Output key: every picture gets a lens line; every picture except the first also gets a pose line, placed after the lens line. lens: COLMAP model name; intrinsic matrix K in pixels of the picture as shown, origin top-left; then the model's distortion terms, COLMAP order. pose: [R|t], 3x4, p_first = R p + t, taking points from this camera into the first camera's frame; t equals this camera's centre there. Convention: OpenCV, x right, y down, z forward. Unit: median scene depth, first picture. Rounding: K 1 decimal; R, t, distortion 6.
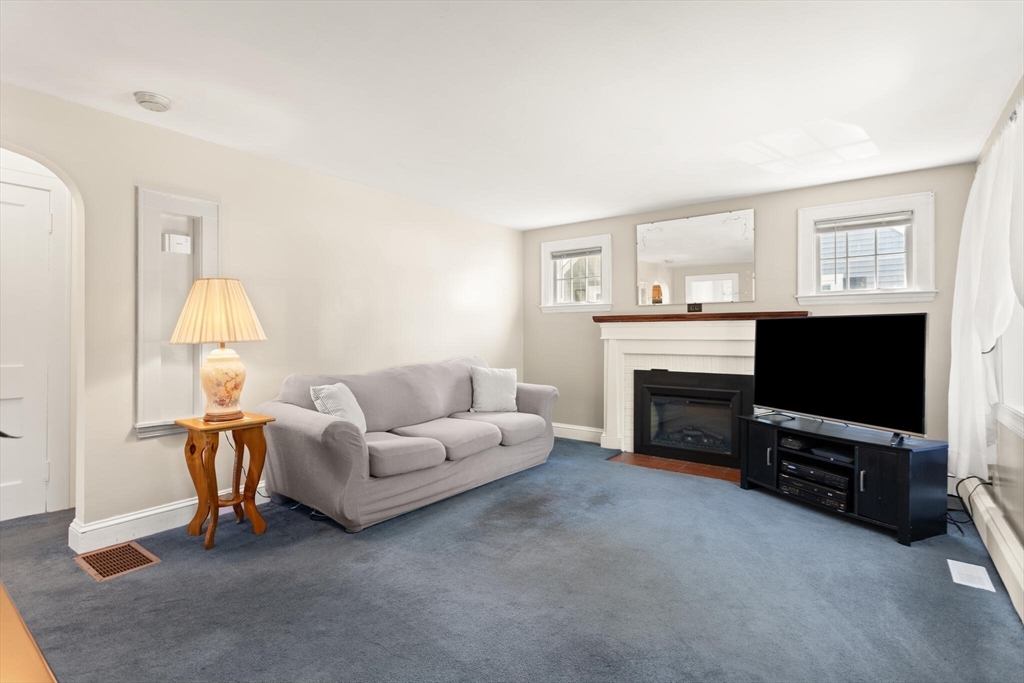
lens RADIAL K [[490.2, 0, 507.8], [0, 490.2, 333.4], [0, 0, 1]] dist [-0.001294, 0.000769]
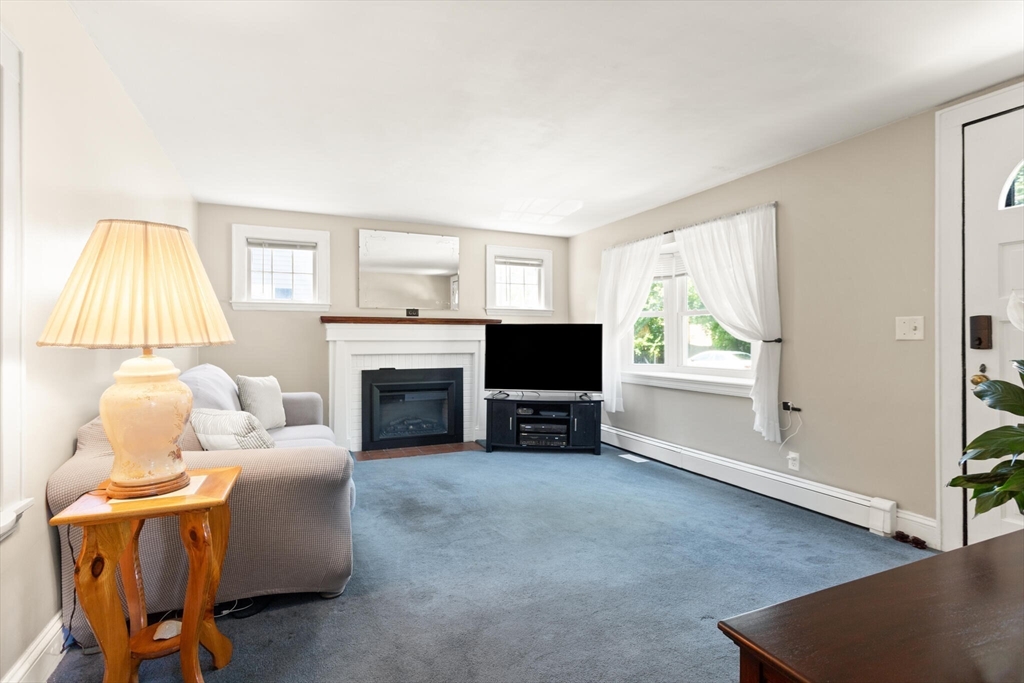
lens RADIAL K [[490.2, 0, 507.8], [0, 490.2, 337.6], [0, 0, 1]] dist [-0.001294, 0.000769]
pose [[0.491122, 0.000175, 0.871091, -0.680153], [-0.002604, 0.999996, 0.001267, 0.005383], [-0.871087, -0.002891, 0.491120, 0.321328]]
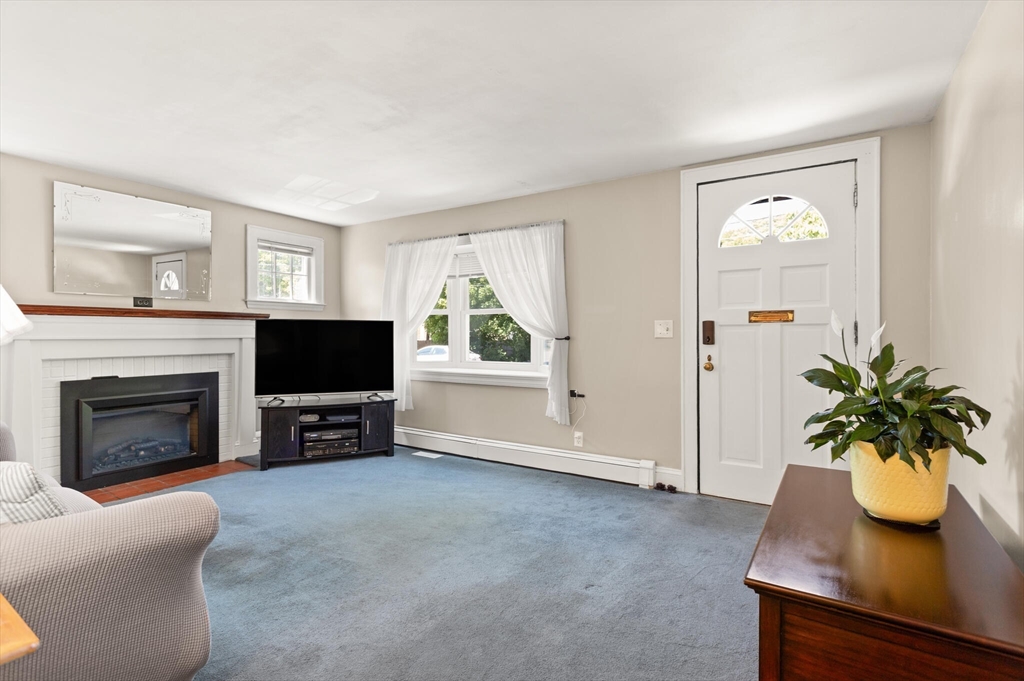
lens RADIAL K [[490.2, 0, 505.8], [0, 490.2, 332.5], [0, 0, 1]] dist [-0.001294, 0.000769]
pose [[-0.057868, 0.000265, 0.998324, -0.704289], [-0.004561, 0.999989, -0.000530, -0.001075], [-0.998314, -0.004584, -0.057866, 0.539767]]
